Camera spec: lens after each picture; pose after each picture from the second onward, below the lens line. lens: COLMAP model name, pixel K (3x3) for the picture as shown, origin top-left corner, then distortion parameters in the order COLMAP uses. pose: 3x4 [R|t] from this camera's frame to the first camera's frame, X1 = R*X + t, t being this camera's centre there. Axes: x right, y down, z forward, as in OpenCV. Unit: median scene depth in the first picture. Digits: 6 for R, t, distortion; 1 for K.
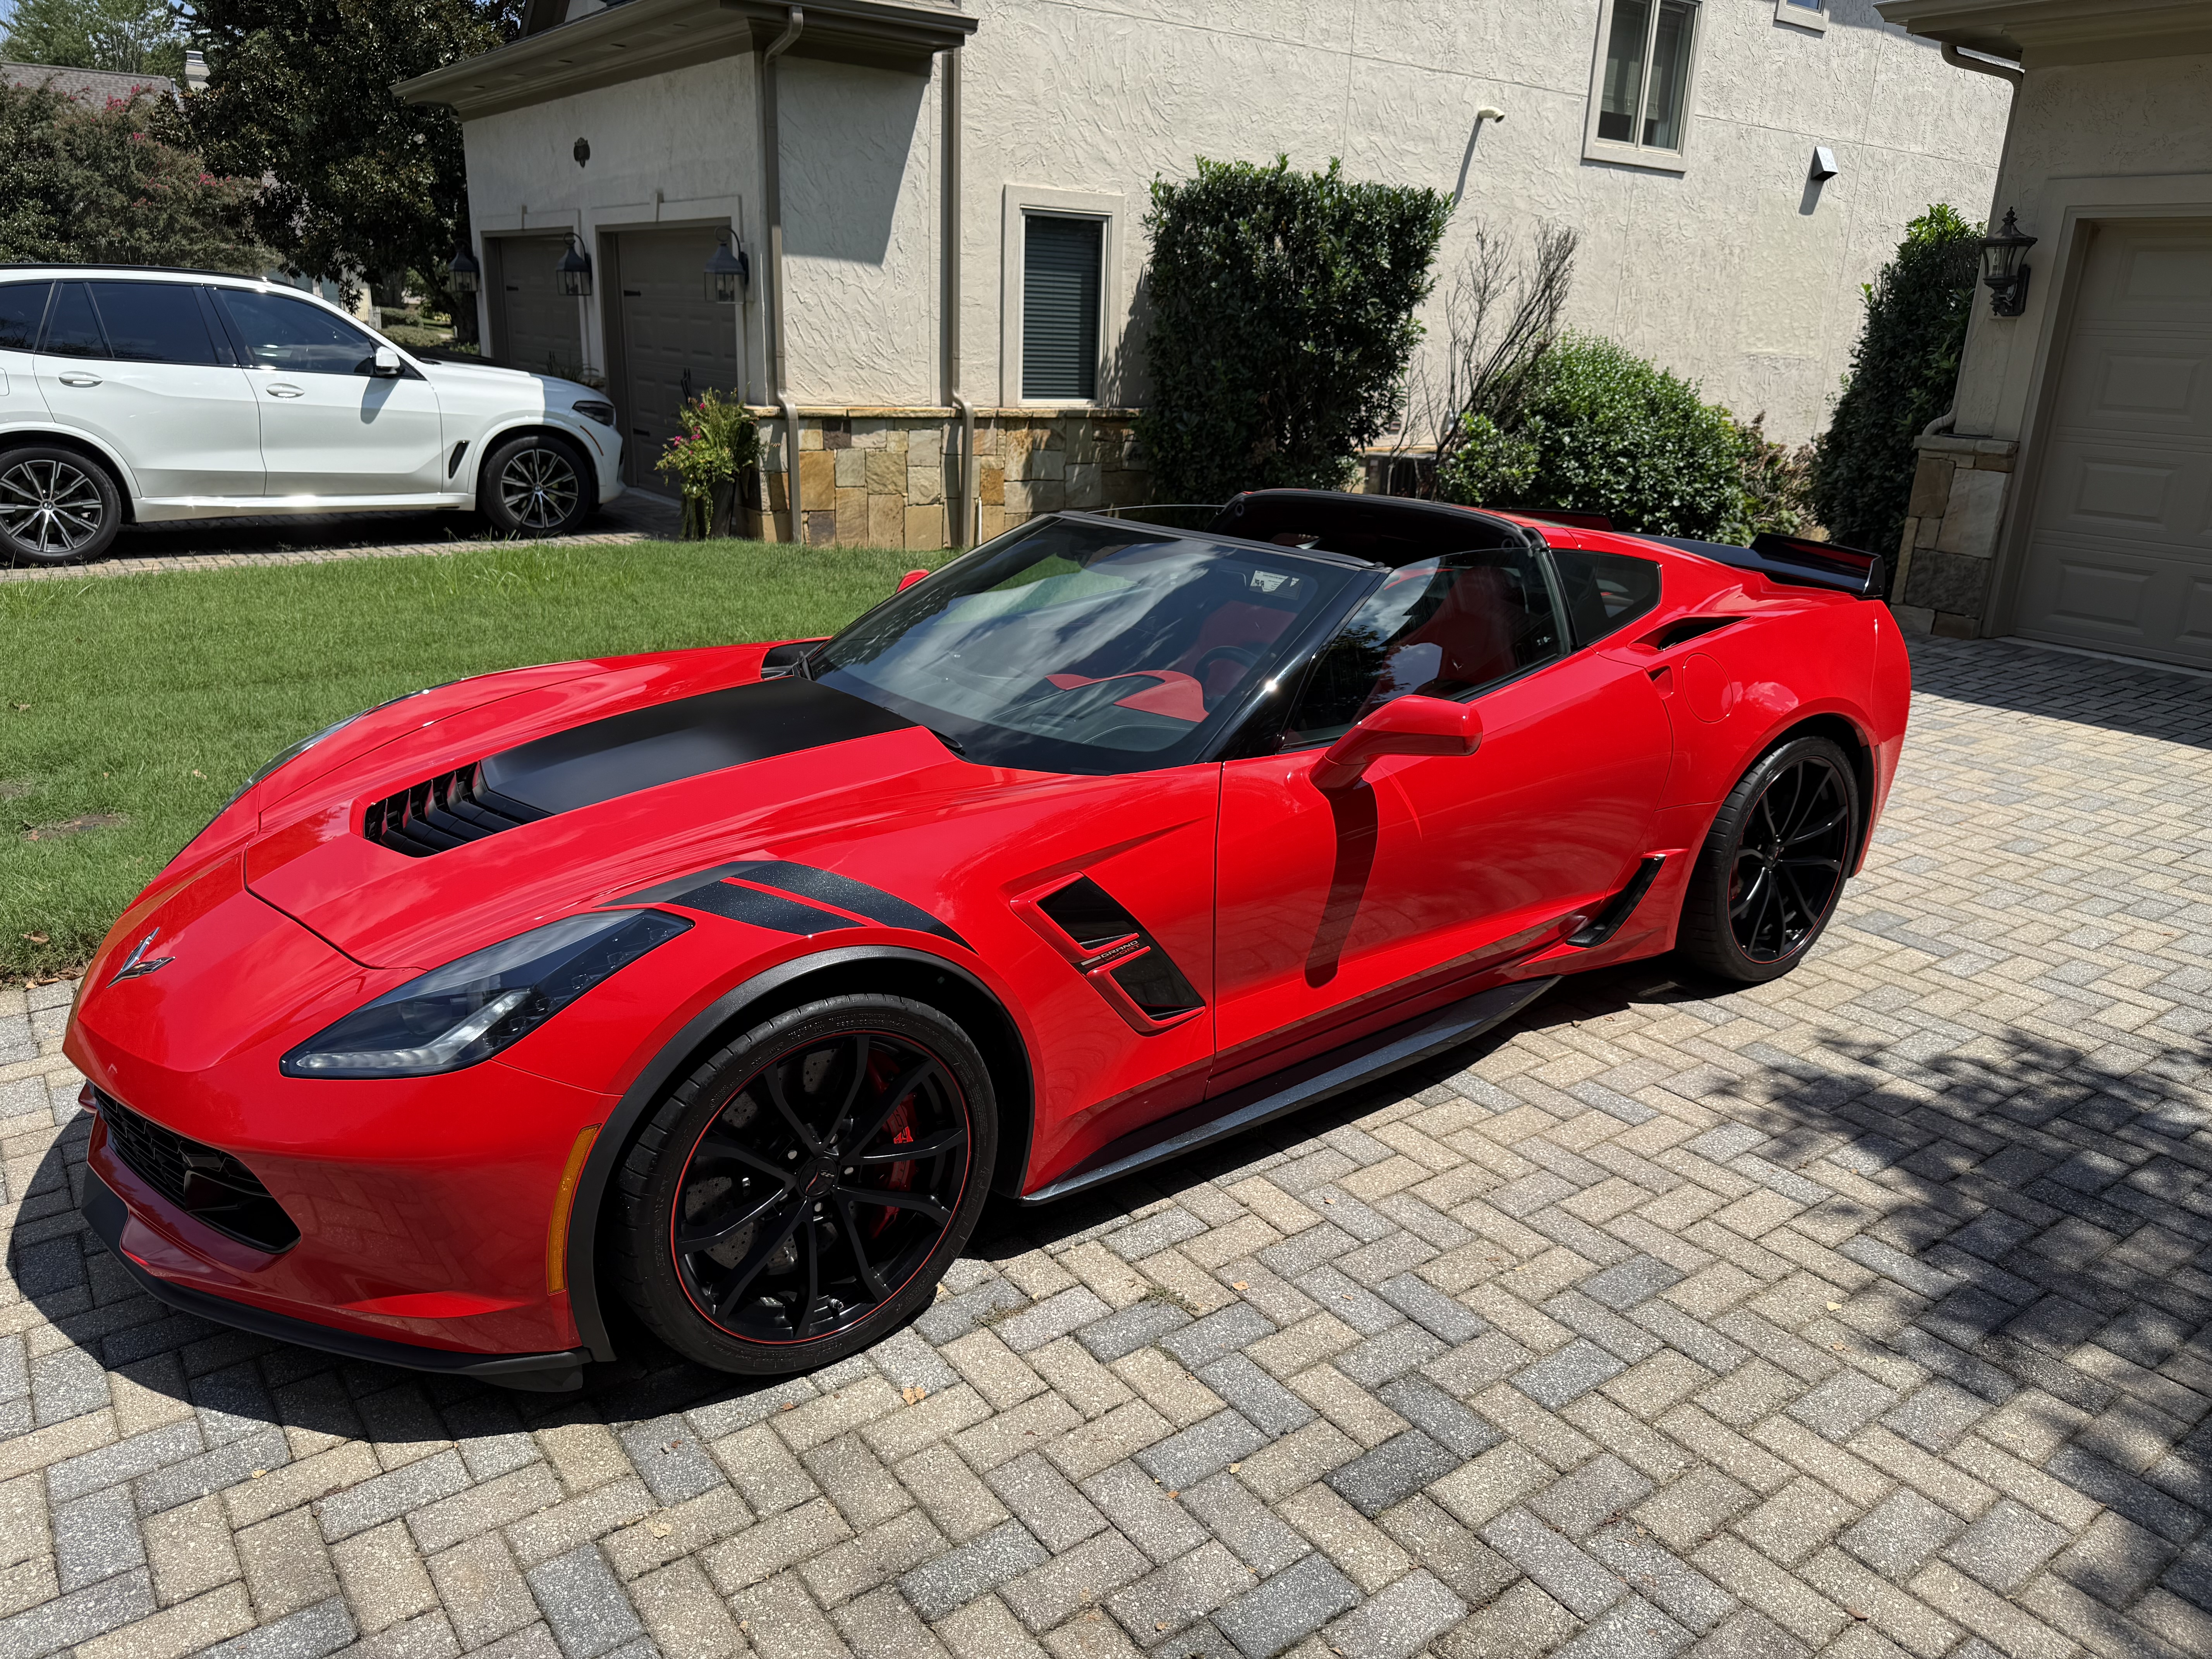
lens RADIAL K [[1573.7, 0, 1112.7], [0, 1573.7, 831.8], [0, 0, 1]] dist [0.021646, -0.025201]
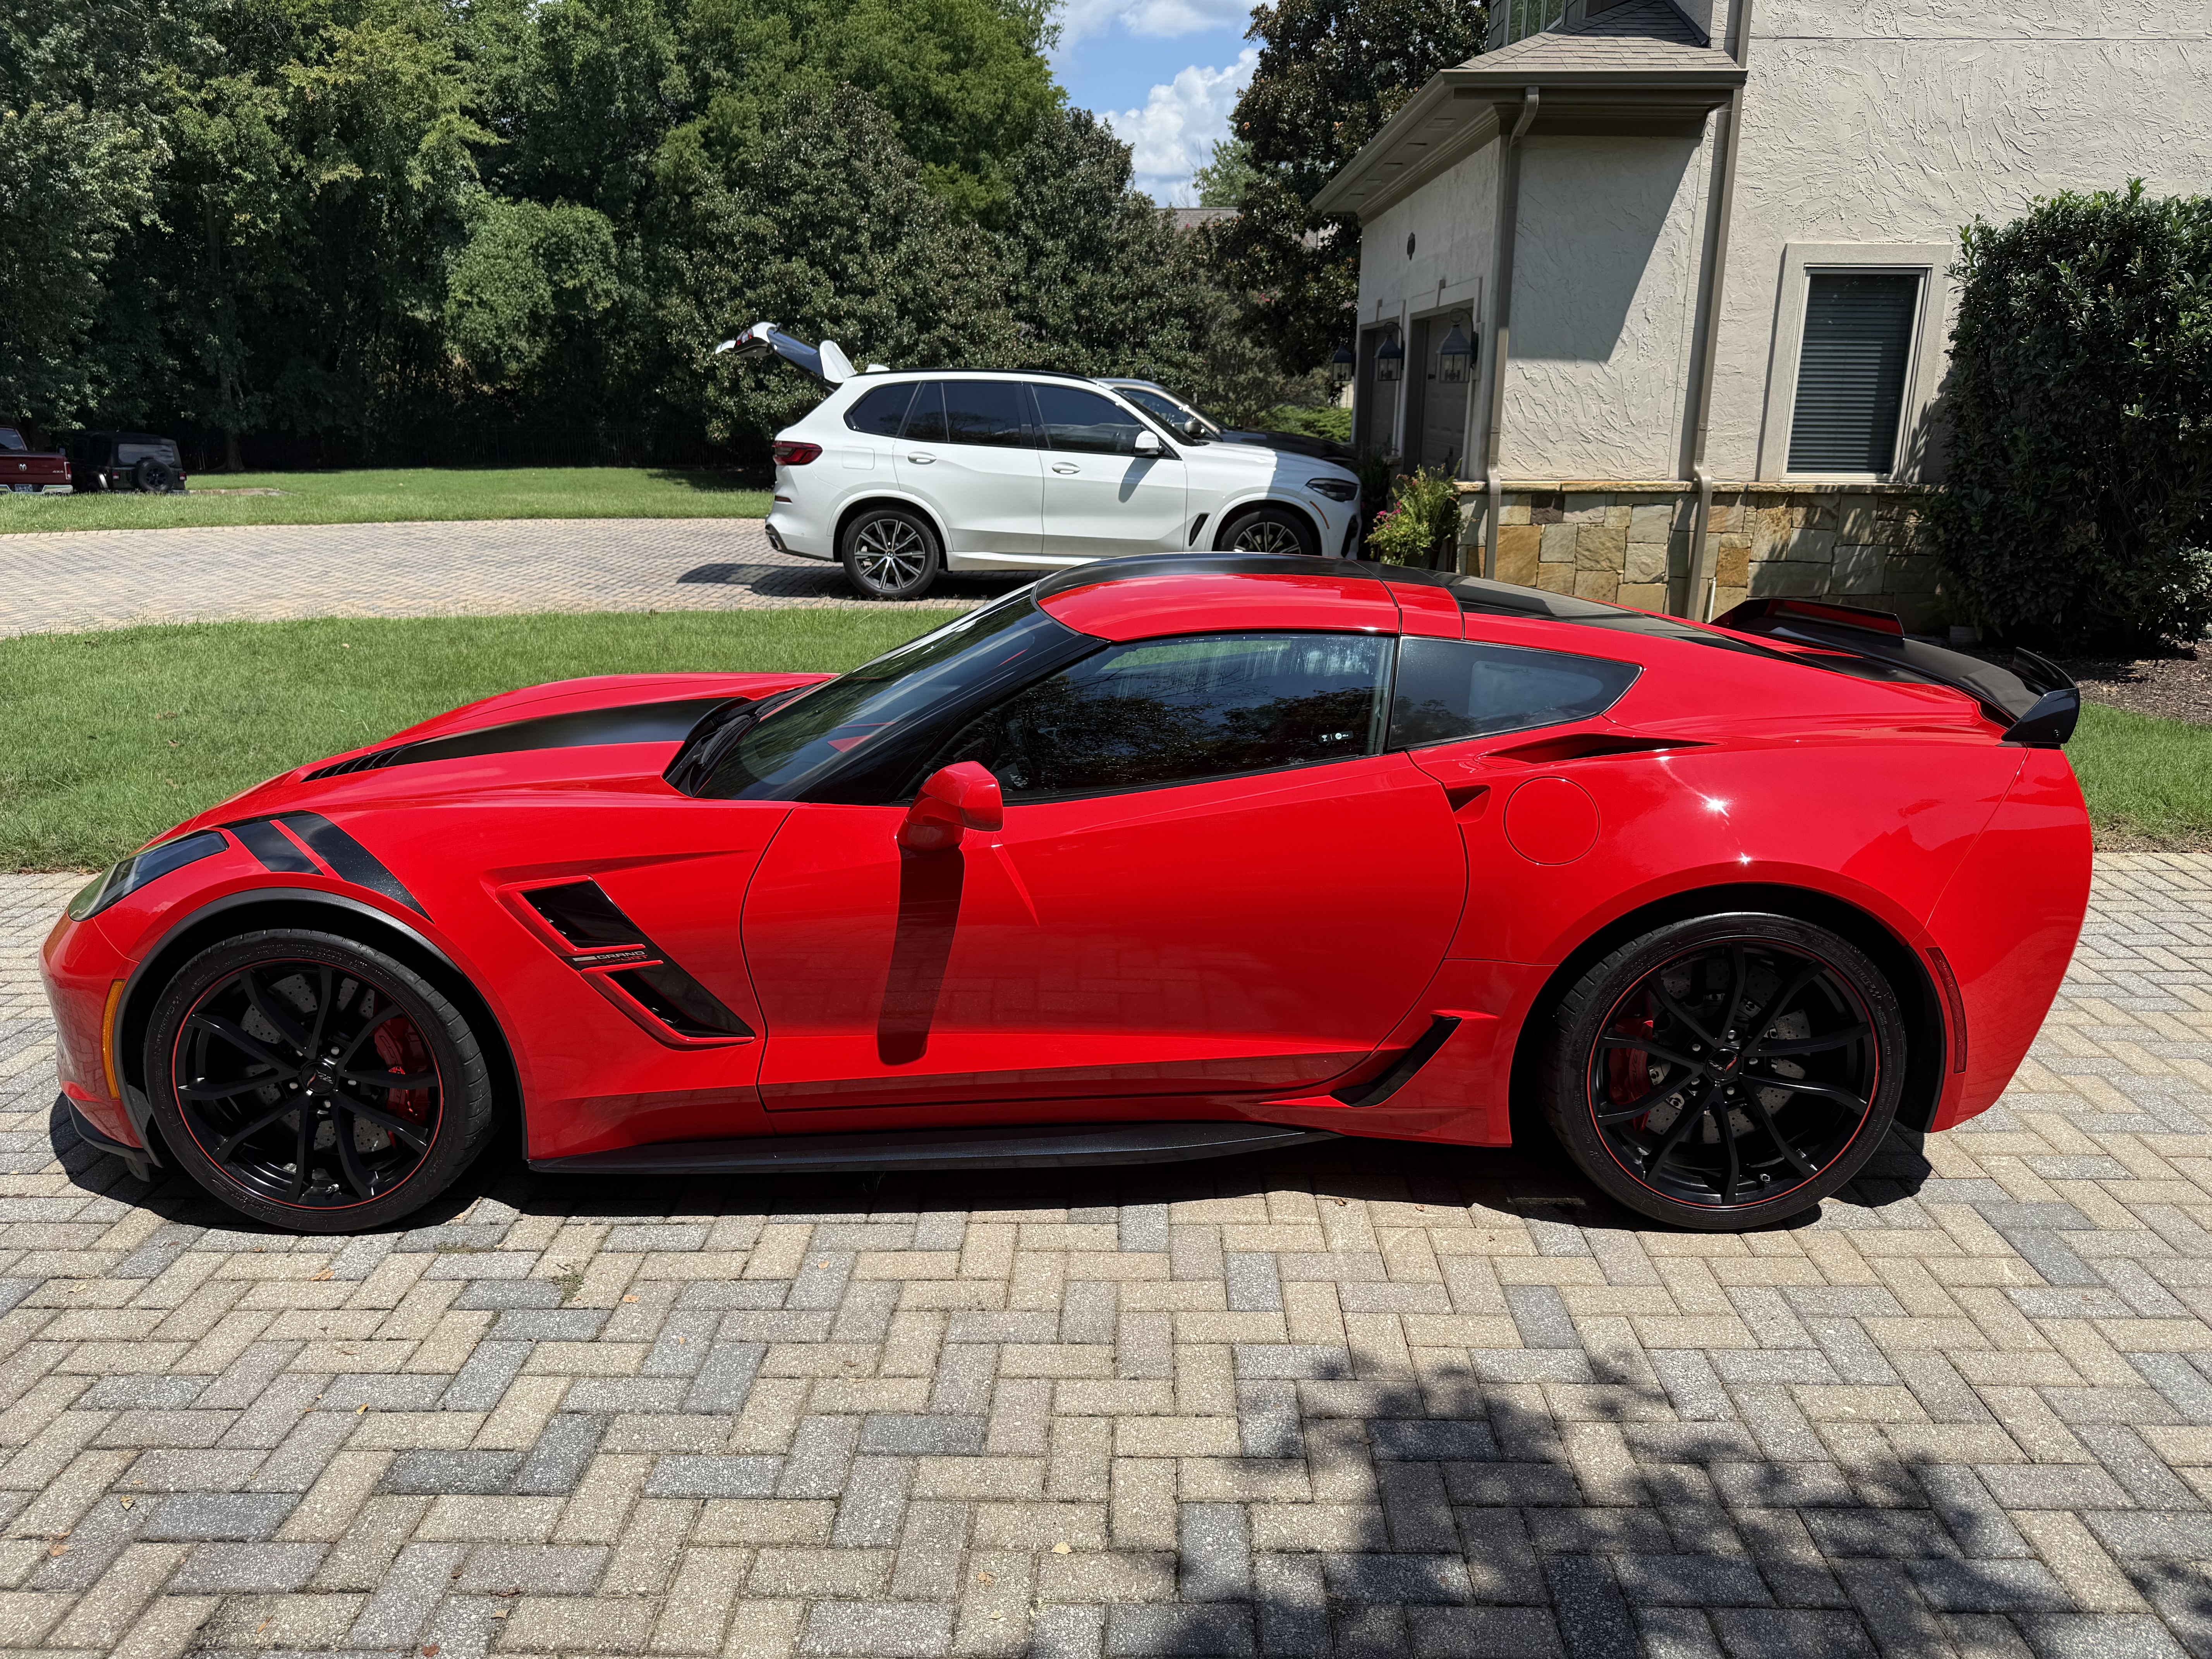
lens RADIAL K [[1573.7, 0, 1112.8], [0, 1573.7, 822.7], [0, 0, 1]] dist [0.021646, -0.025201]
pose [[0.792461, 0.136270, -0.594505, 0.477880], [-0.168770, 0.985655, 0.000962, -0.038635], [0.586108, 0.099572, 0.804092, 0.169529]]
